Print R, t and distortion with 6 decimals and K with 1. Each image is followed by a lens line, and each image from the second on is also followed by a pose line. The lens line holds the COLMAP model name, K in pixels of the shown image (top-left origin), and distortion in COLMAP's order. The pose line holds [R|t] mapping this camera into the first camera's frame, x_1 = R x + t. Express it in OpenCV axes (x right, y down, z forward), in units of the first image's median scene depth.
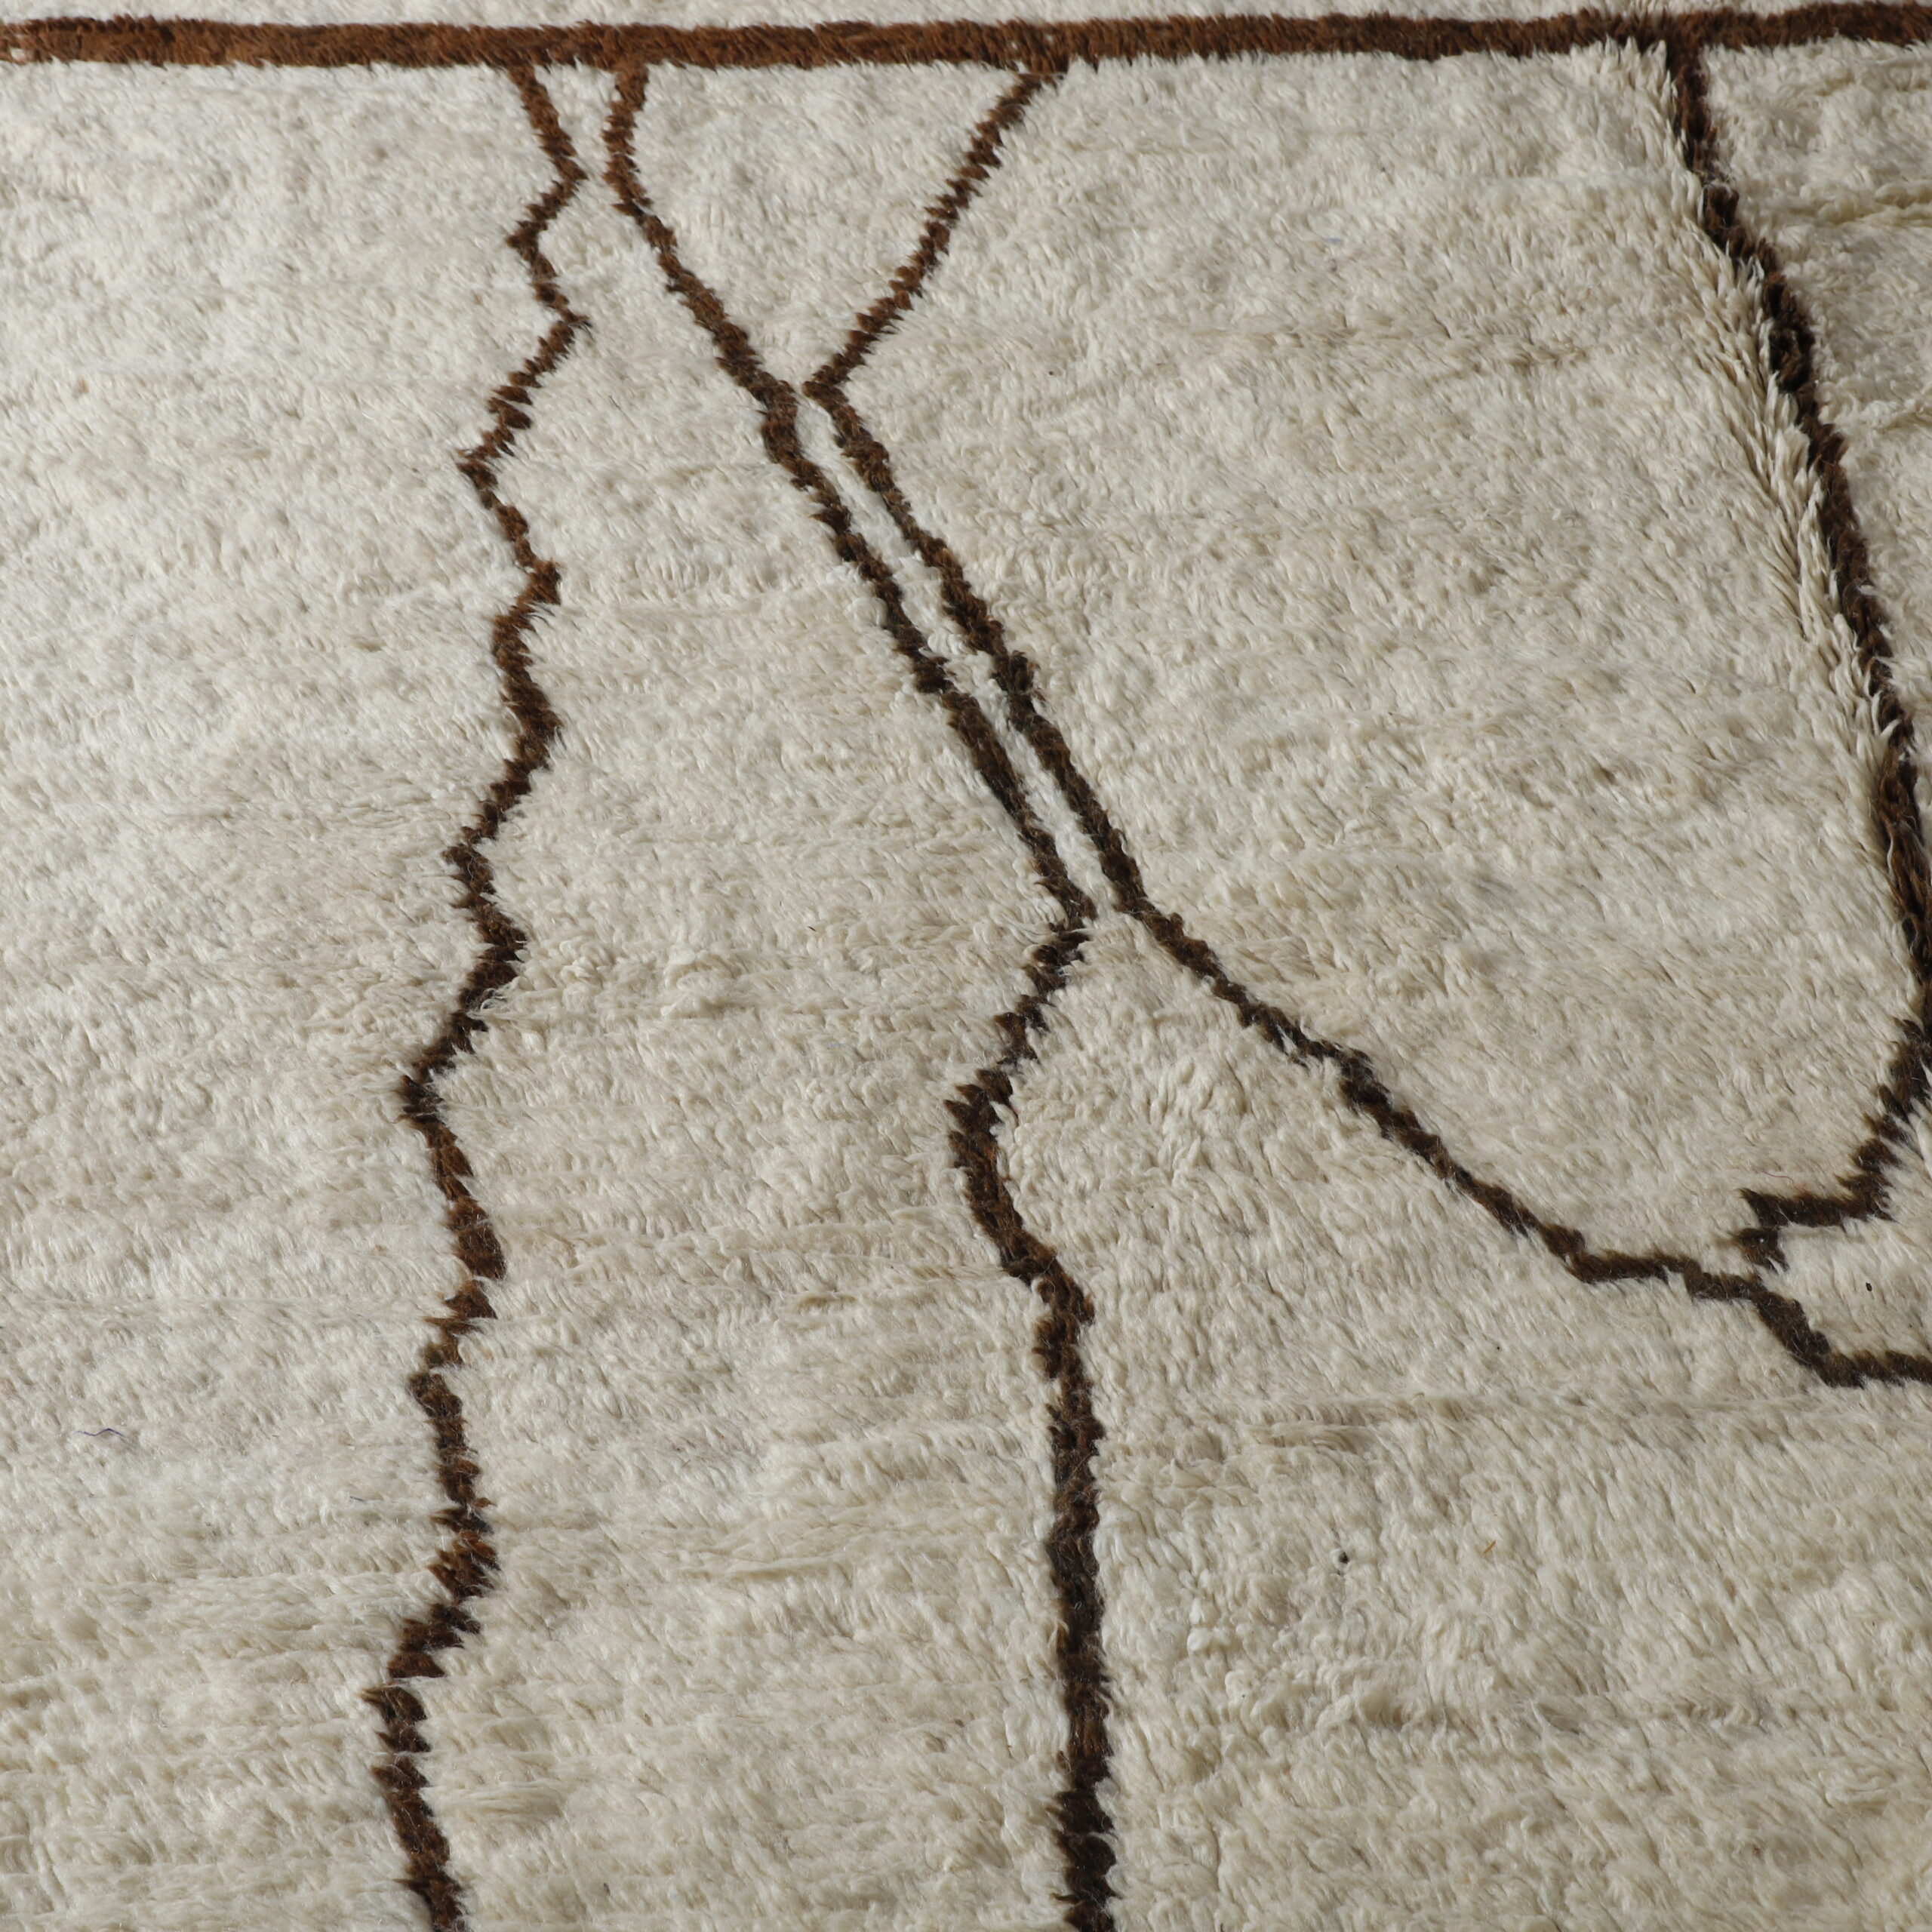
lens RADIAL K [[2949.9, 0, 966.0], [0, 2949.9, 966.0], [0, 0, 1]] dist [0.012130, 0.198408]
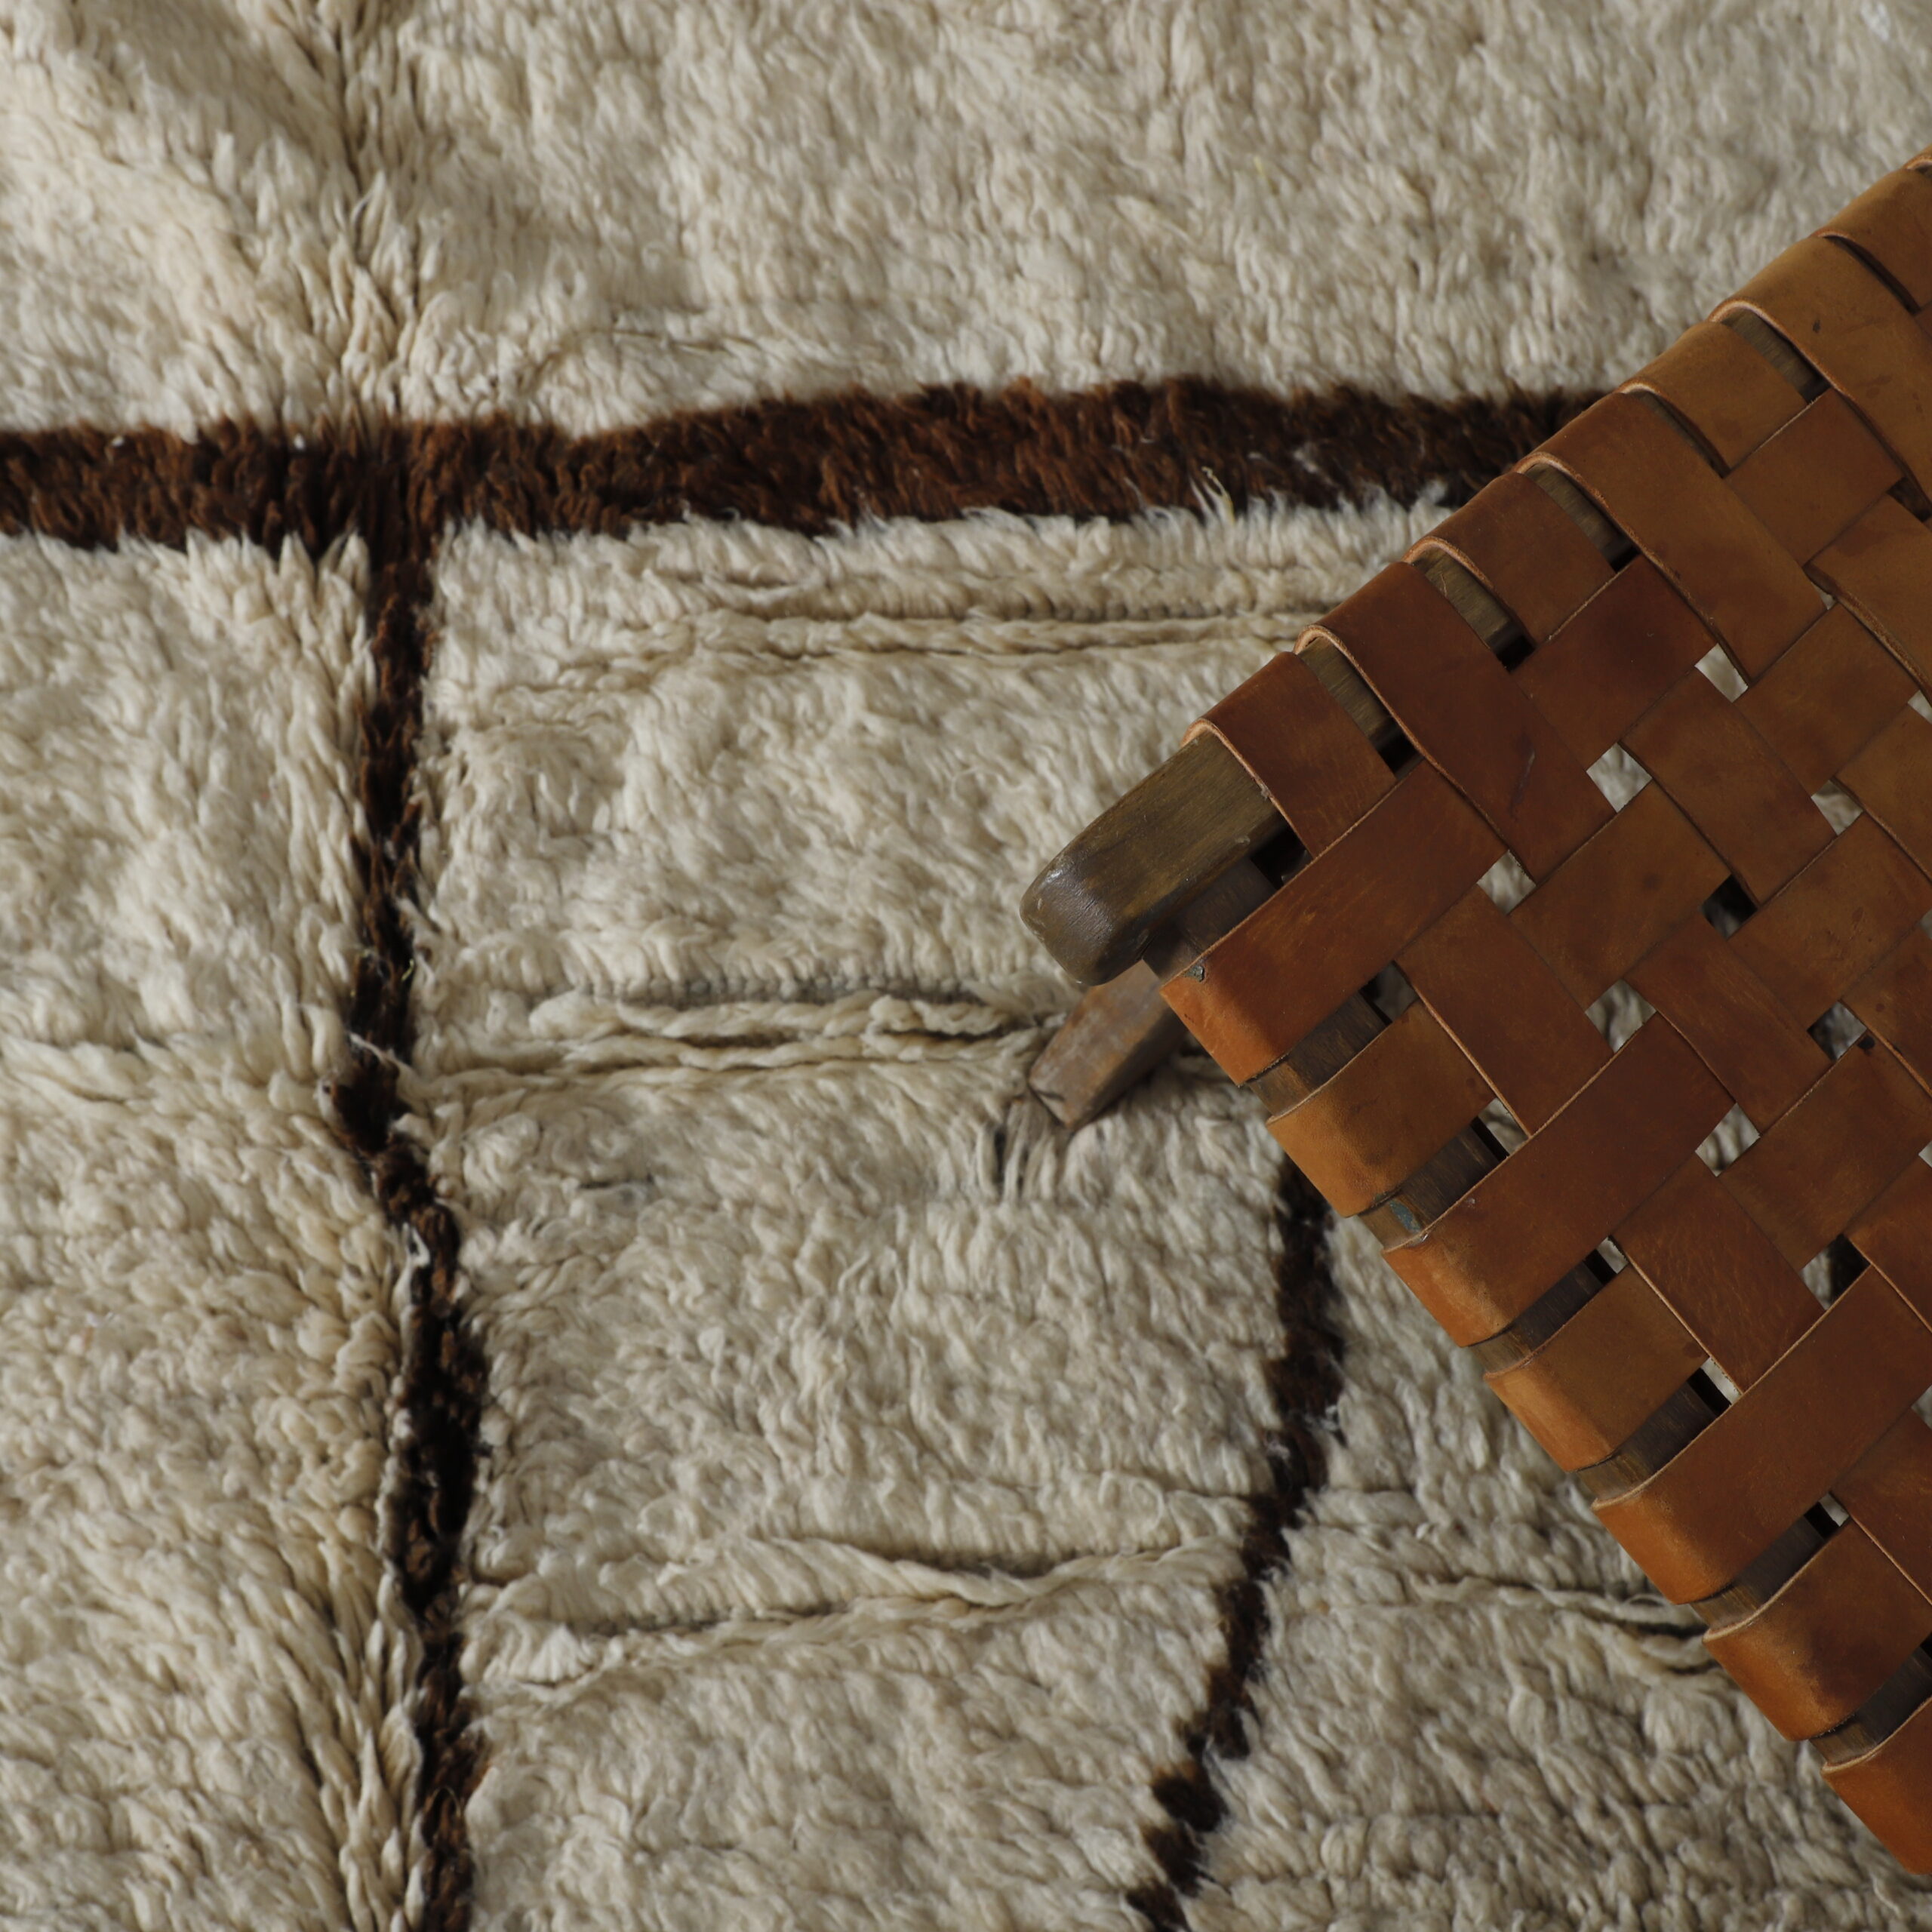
lens RADIAL K [[2949.9, 0, 966.0], [0, 2949.9, 966.0], [0, 0, 1]] dist [0.012130, 0.198408]
pose [[0.998515, -0.028864, 0.046209, 0.348953], [0.001676, 0.864005, 0.503480, -0.562157], [-0.054458, -0.502655, 0.862770, 0.555116]]
